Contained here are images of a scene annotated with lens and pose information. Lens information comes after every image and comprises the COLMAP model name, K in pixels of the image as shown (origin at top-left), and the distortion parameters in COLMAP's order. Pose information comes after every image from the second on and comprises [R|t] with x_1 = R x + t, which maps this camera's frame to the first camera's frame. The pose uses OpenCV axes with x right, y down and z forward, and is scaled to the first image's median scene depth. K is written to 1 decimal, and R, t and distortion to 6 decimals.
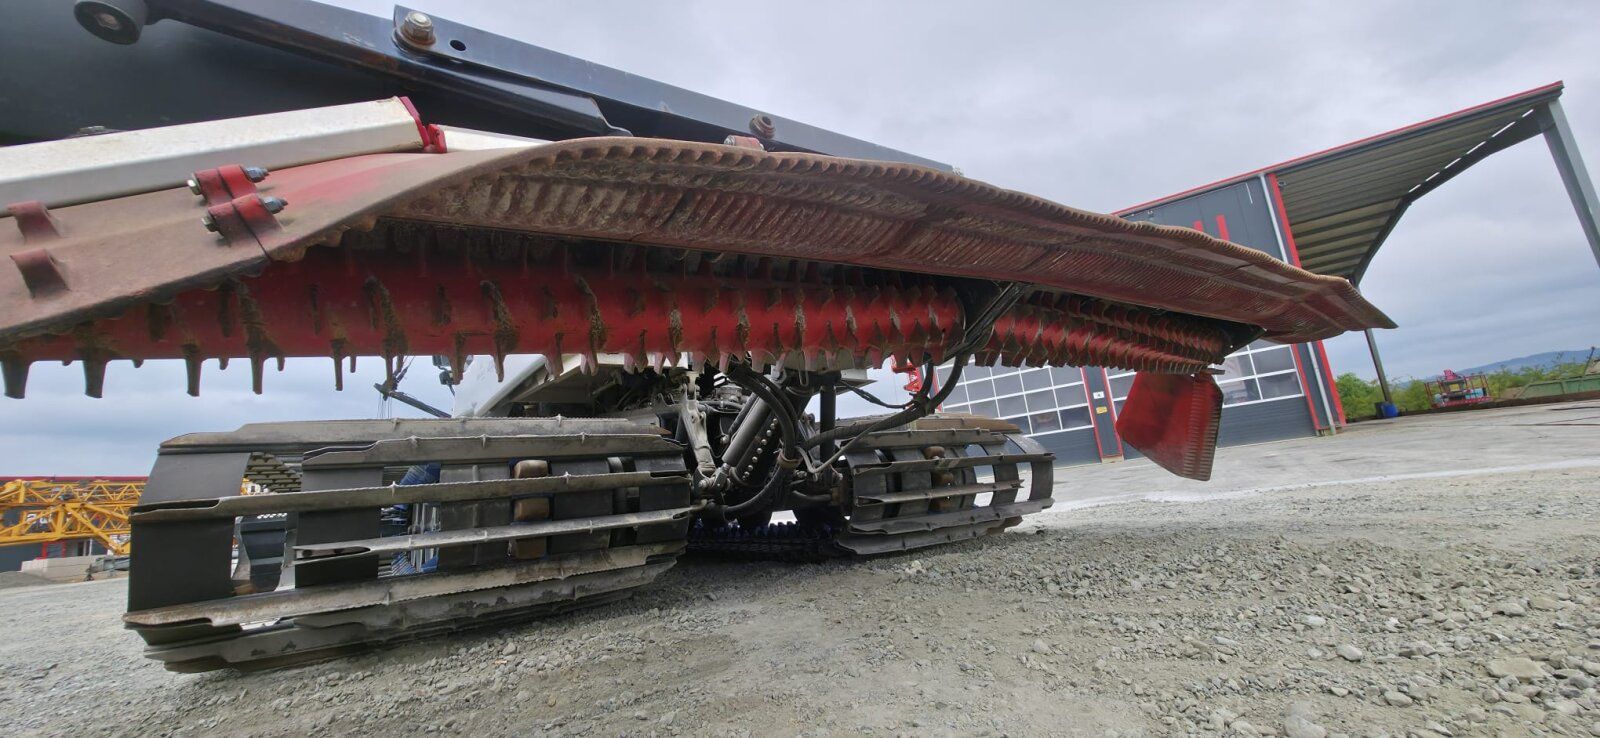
lens RADIAL K [[650.0, 0, 800.3], [0, 650.0, 360.0], [0, 0, 1]] dist [0.012344, -0.000072]
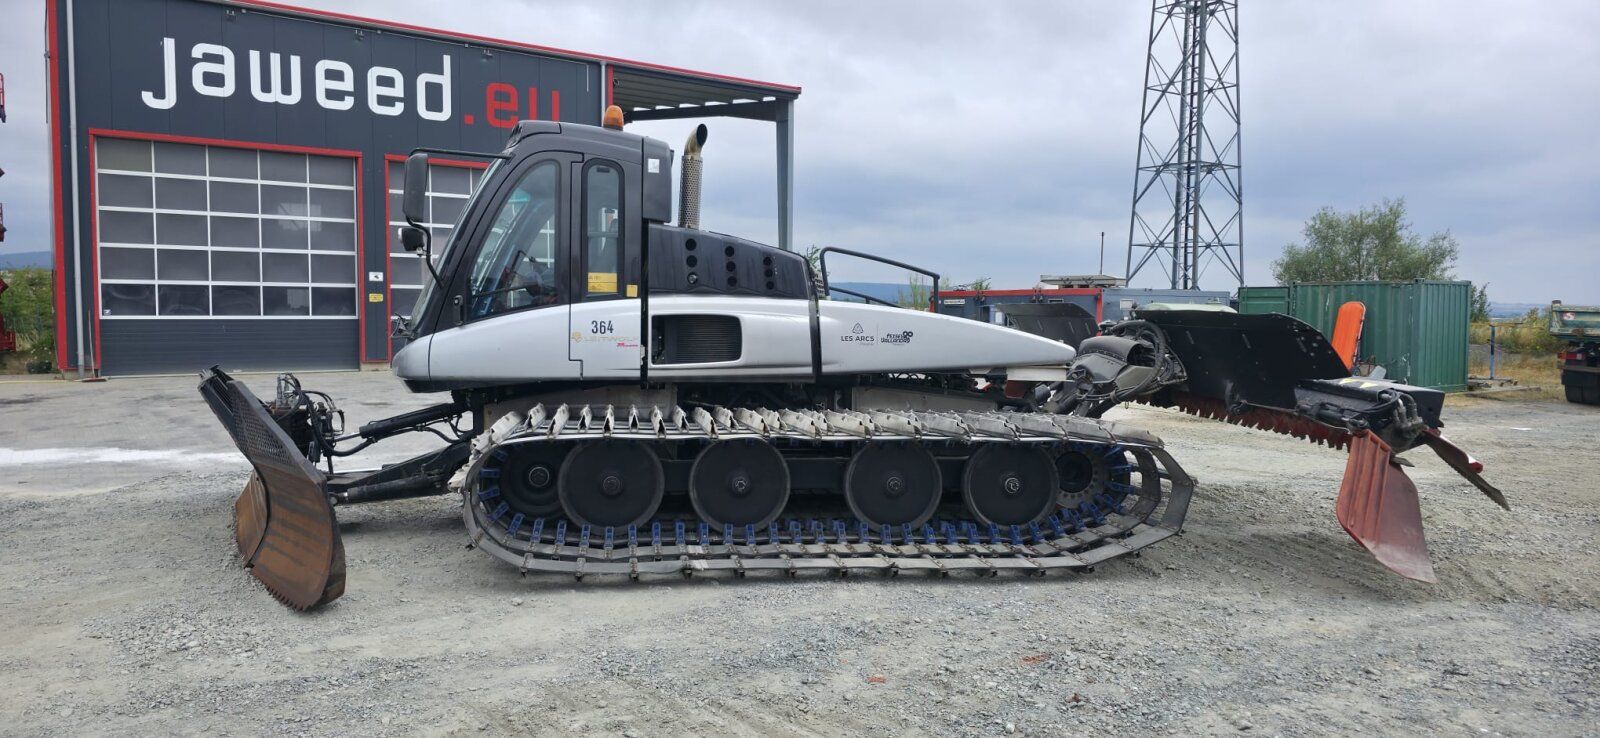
lens RADIAL K [[1101.1, 0, 800.0], [0, 1101.1, 369.0], [0, 0, 1]] dist [0.074015, -0.070887]
pose [[0.379849, 0.075859, 0.921933, -0.519053], [-0.239924, 0.970606, 0.018988, 0.019676], [-0.893393, -0.228406, 0.386884, 0.107408]]
